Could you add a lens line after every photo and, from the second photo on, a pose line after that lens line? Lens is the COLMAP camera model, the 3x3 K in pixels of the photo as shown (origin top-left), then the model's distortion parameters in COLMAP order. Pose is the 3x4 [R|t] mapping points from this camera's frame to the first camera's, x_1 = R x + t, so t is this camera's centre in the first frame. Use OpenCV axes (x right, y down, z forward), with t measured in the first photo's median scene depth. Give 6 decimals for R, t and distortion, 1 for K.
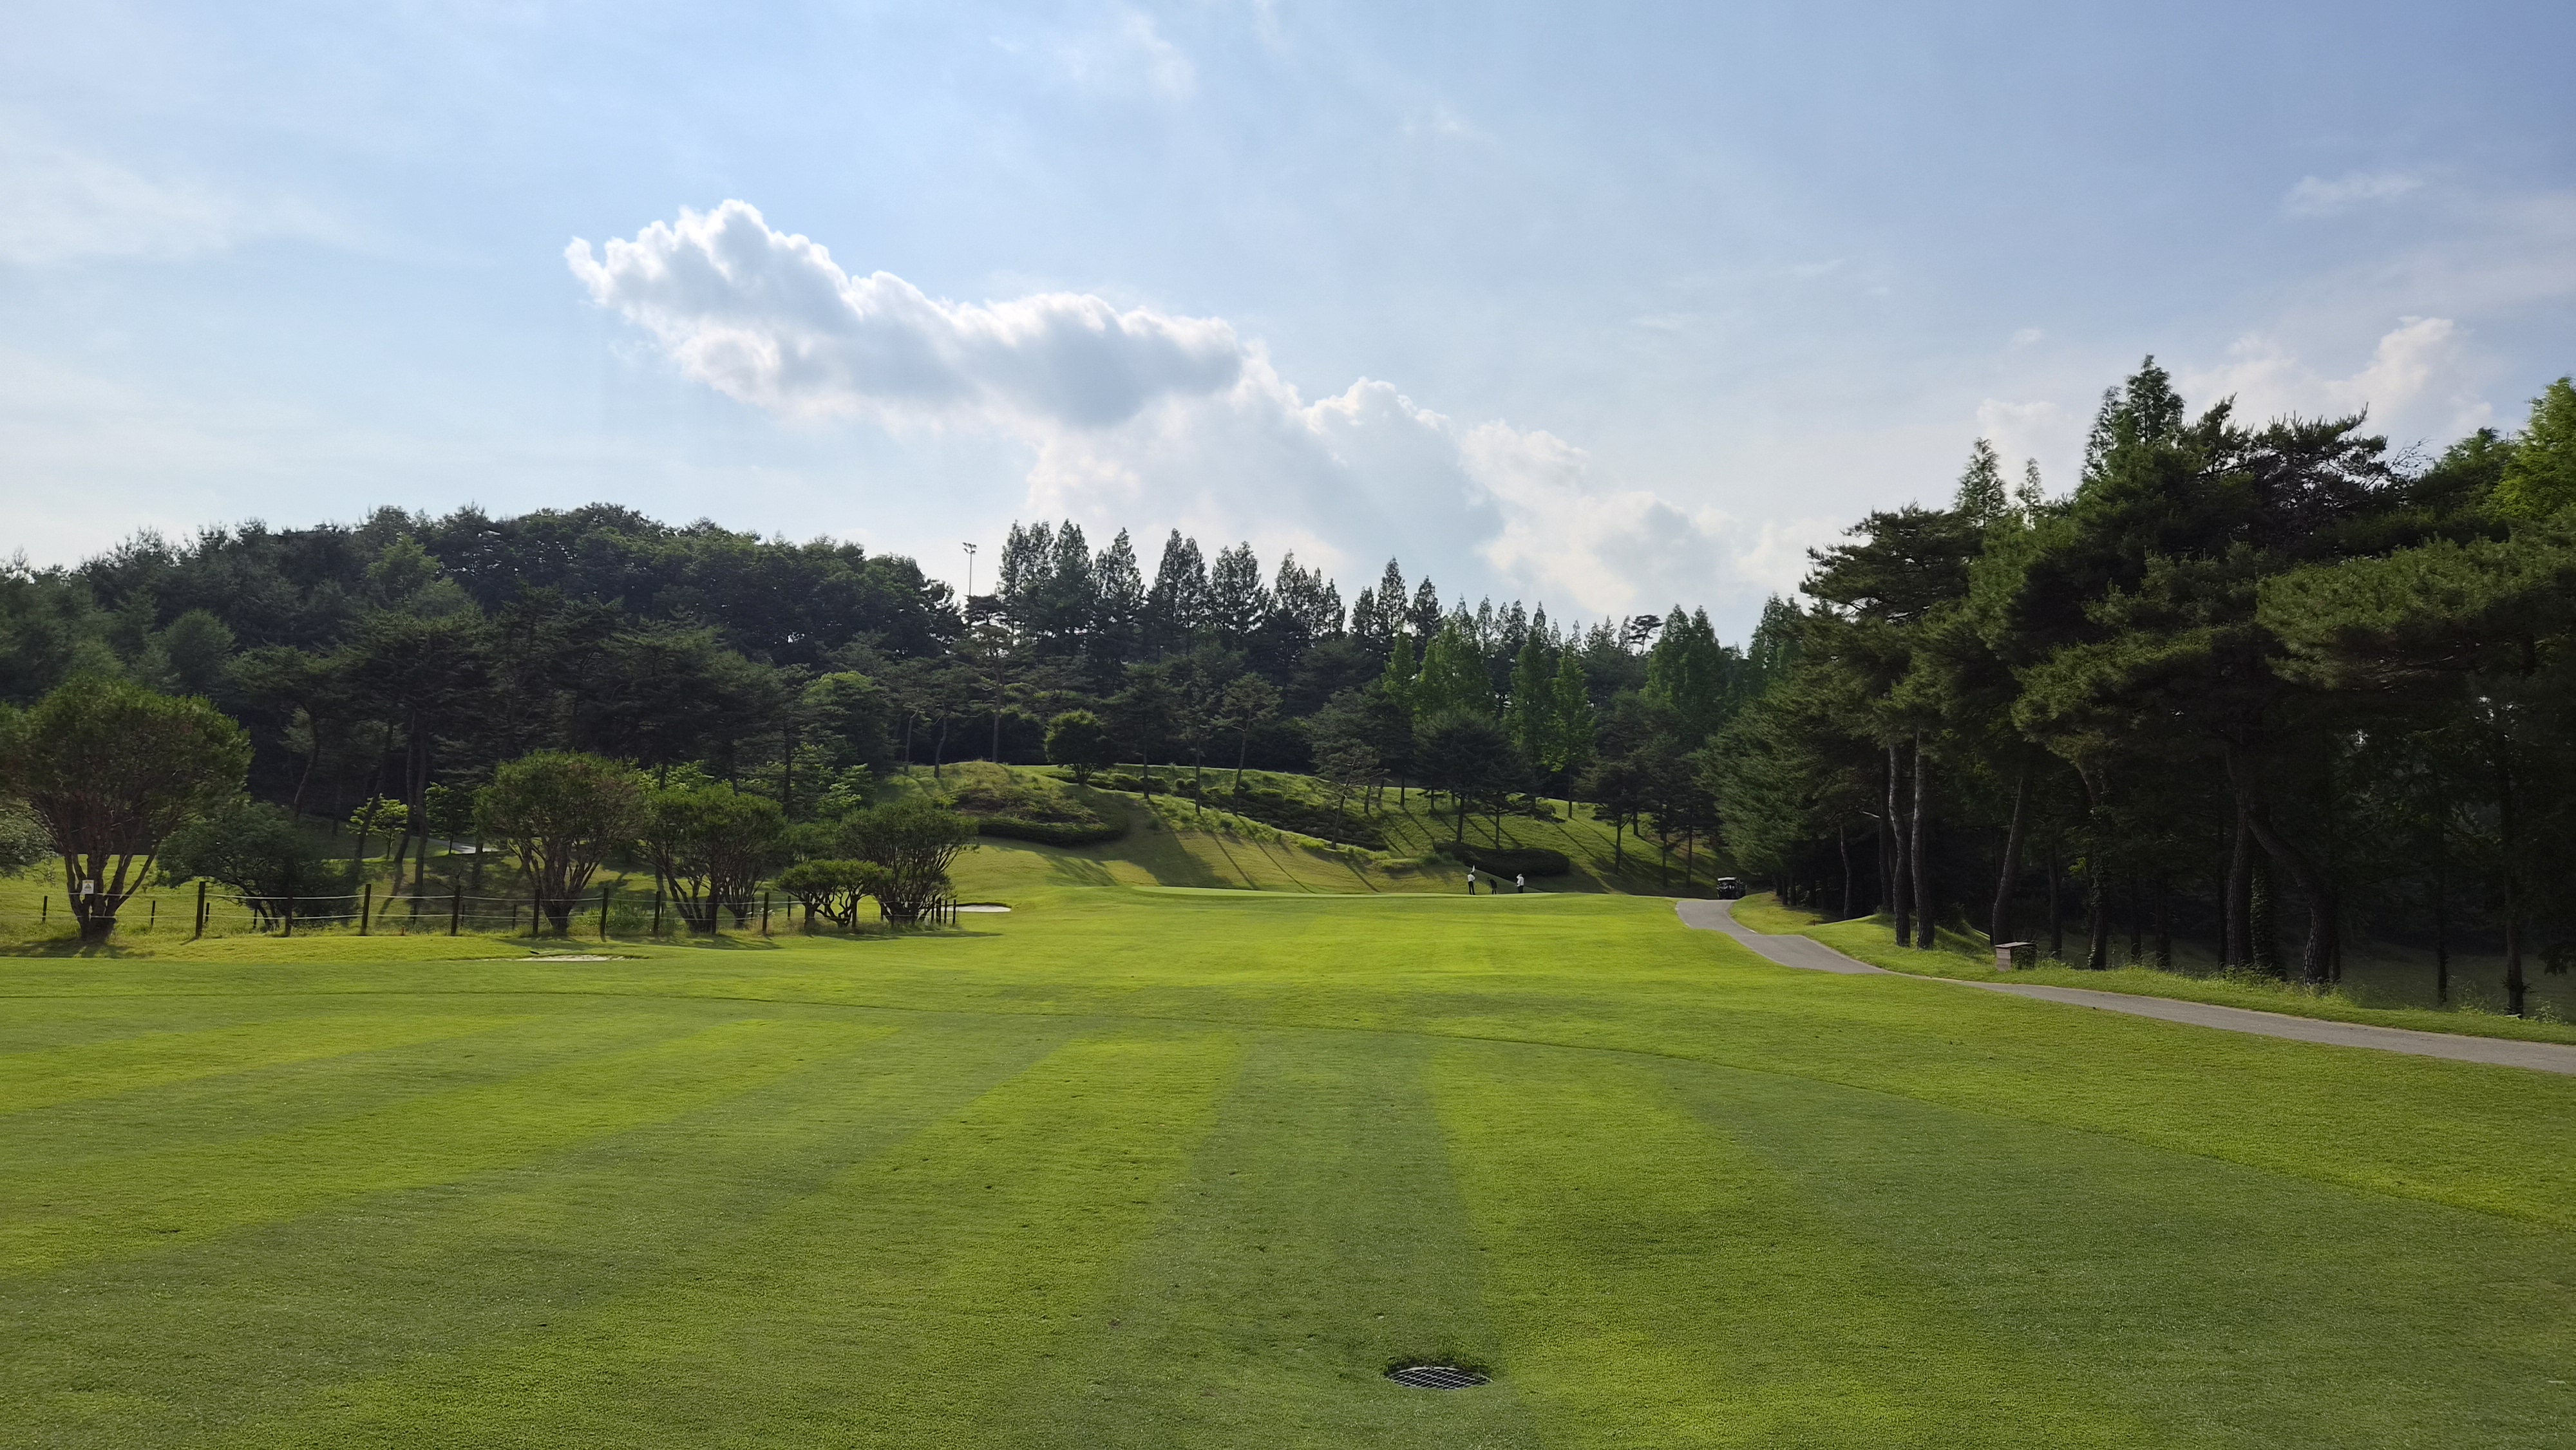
lens RADIAL K [[1693.7, 0, 1282.7], [0, 1693.7, 730.7], [0, 0, 1]] dist [0.052857, 0.000288]
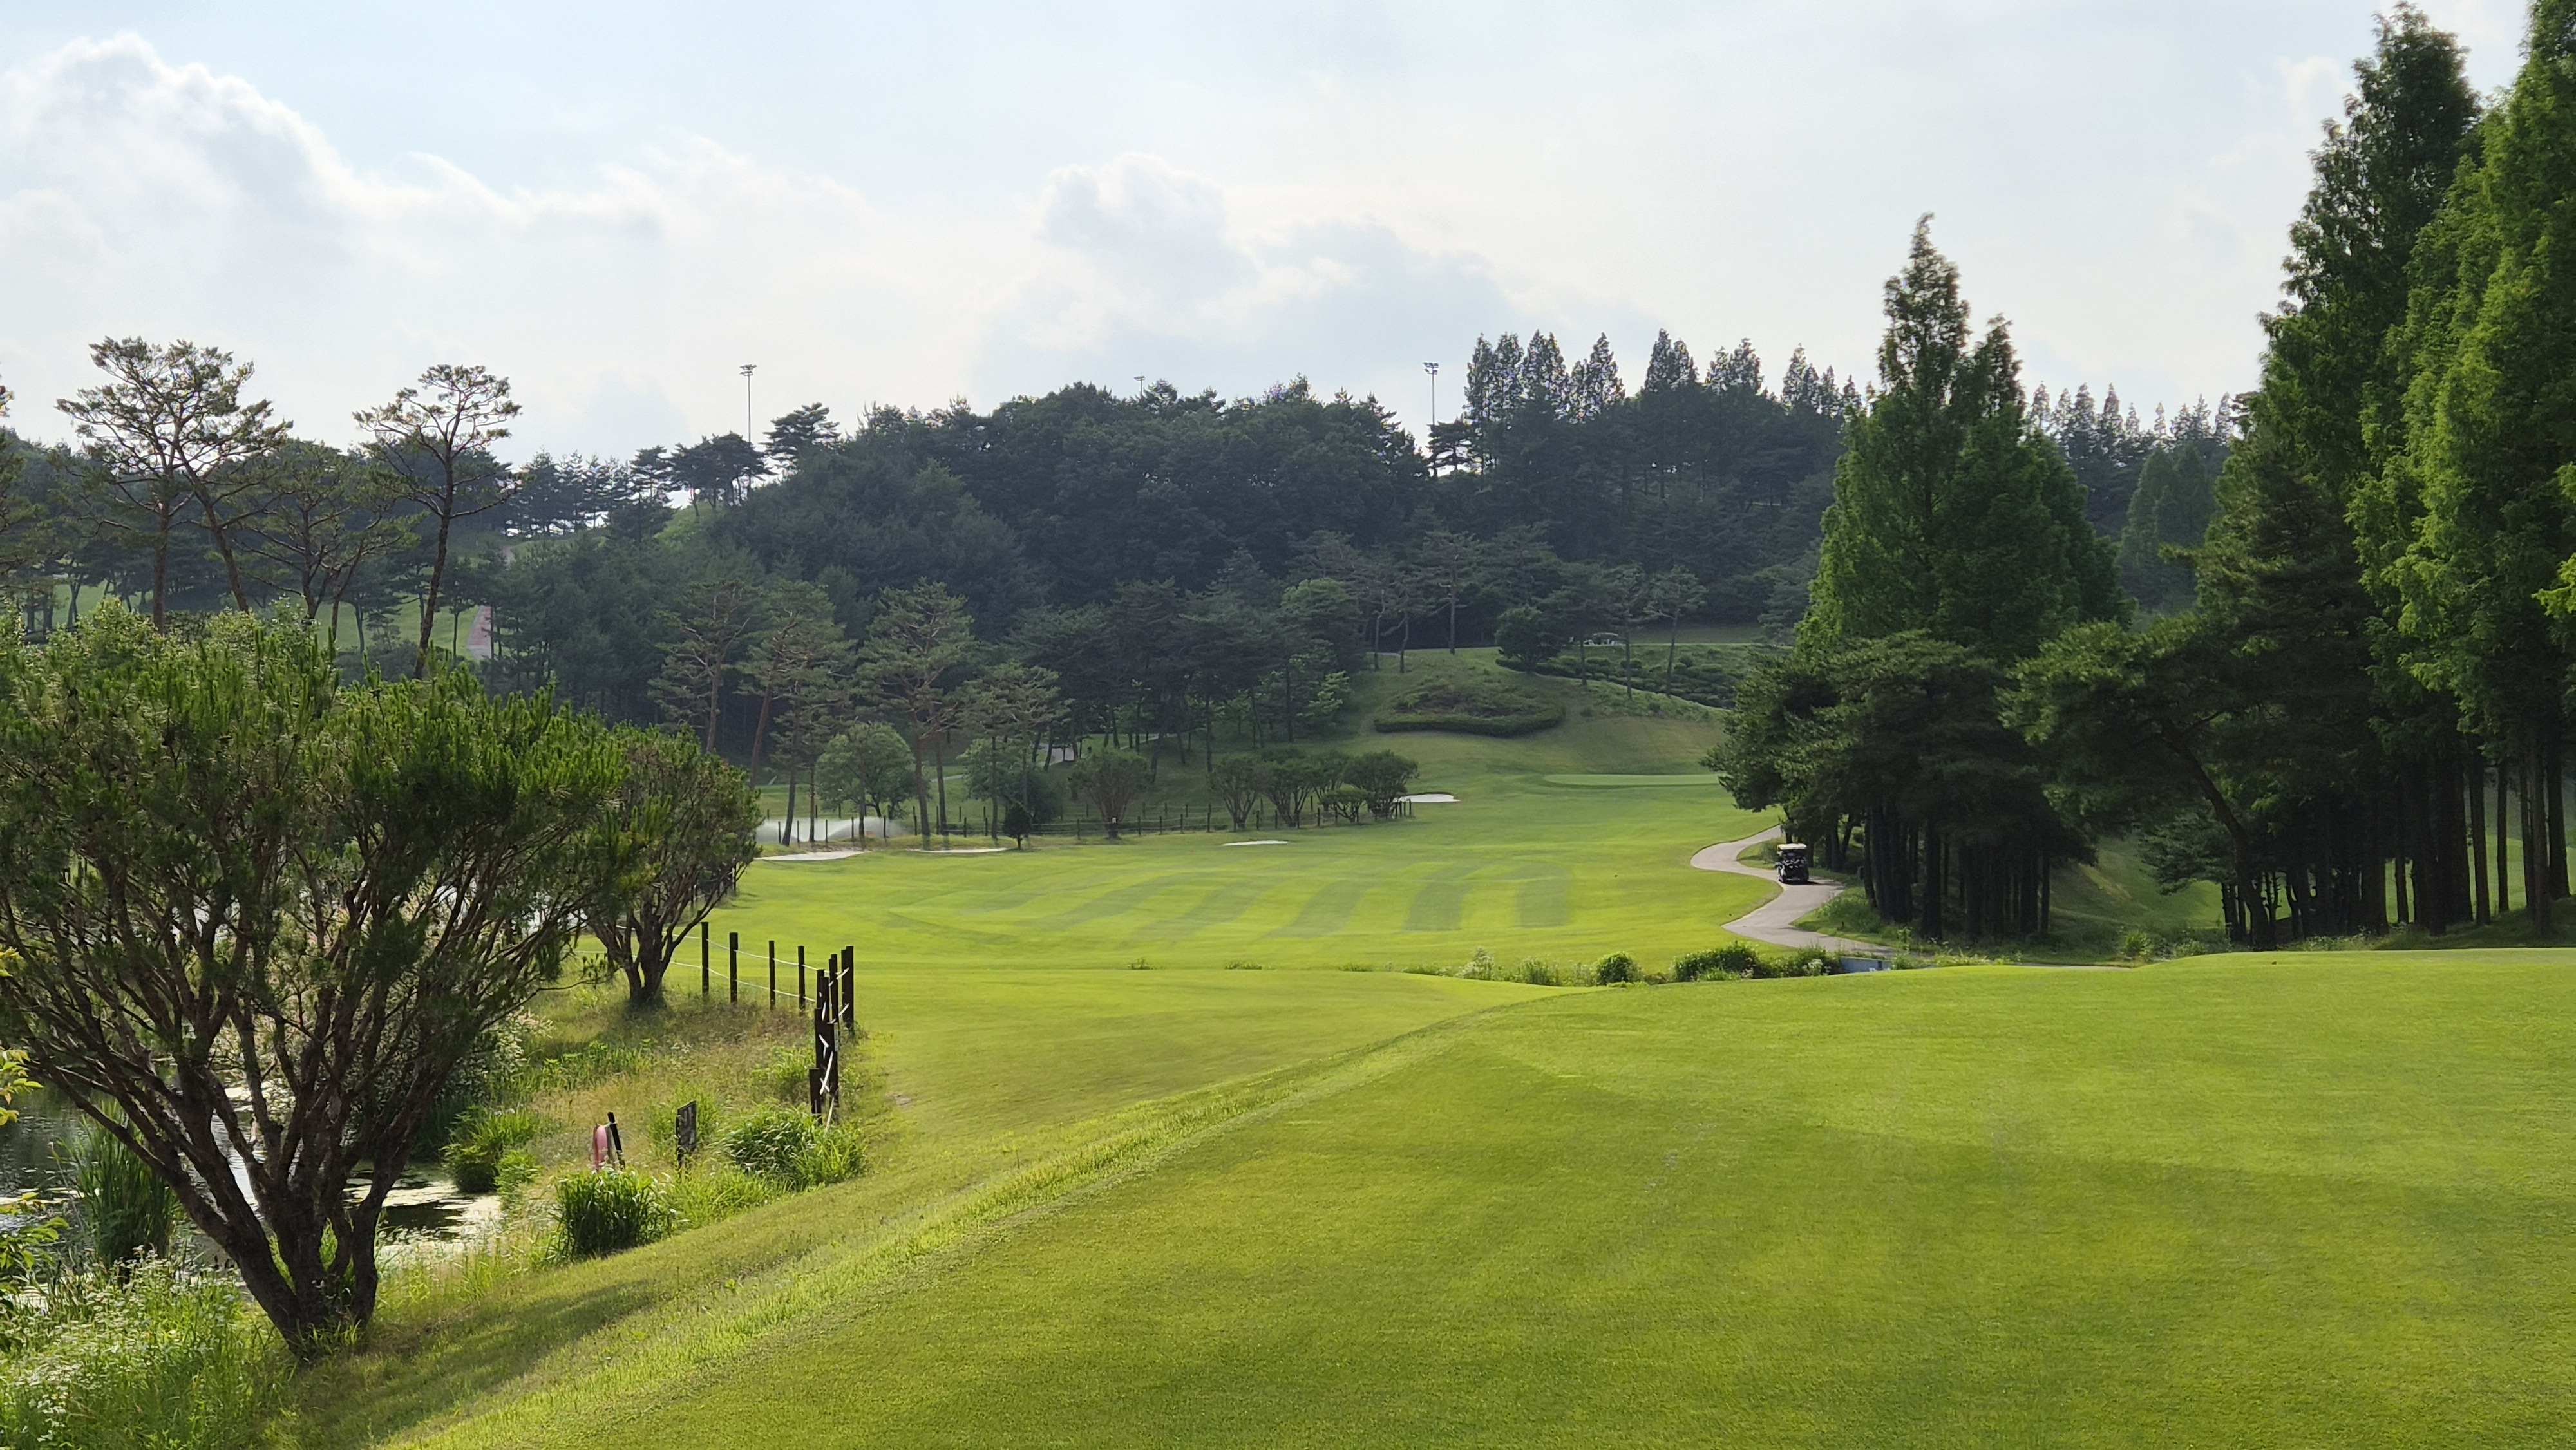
lens RADIAL K [[3422.8, 0, 1288.6], [0, 3422.8, 727.1], [0, 0, 1]] dist [0.007893, 0.000000]
pose [[0.970158, -0.023039, -0.241378, 0.171793], [0.049853, 0.993161, 0.105578, -0.112950], [0.237295, -0.114461, 0.964671, -0.771025]]
